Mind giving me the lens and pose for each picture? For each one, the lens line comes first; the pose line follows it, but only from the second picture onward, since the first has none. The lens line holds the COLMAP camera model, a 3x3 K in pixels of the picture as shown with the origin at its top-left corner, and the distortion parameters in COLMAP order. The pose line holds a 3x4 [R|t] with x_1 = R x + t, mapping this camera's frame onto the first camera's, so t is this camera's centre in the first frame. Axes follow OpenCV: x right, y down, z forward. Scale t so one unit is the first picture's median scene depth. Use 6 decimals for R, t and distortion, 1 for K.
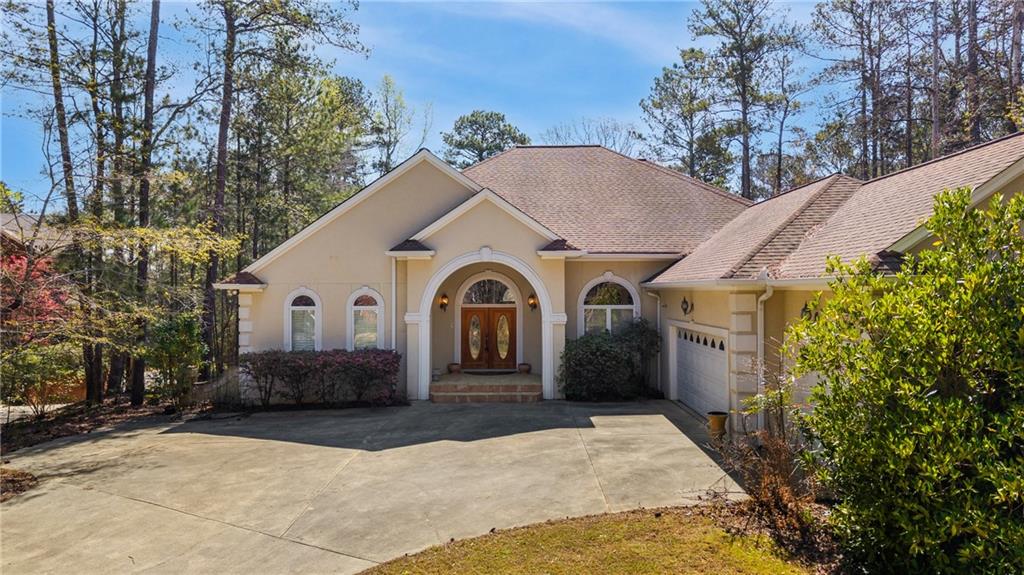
lens RADIAL K [[692.7, 0, 514.5], [0, 692.7, 284.6], [0, 0, 1]] dist [0.019357, -0.020694]
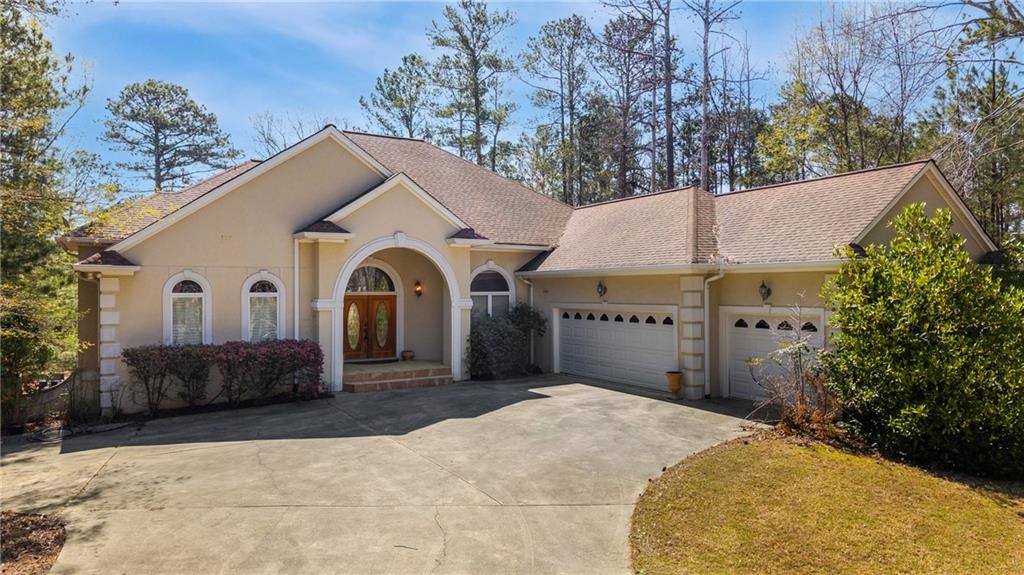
lens RADIAL K [[692.7, 0, 515.3], [0, 692.7, 289.8], [0, 0, 1]] dist [0.019357, -0.020694]
pose [[0.853924, 0.000352, 0.520398, -0.418459], [-0.003295, 0.999983, 0.004731, 0.022870], [-0.520387, -0.005755, 0.853911, 0.064997]]
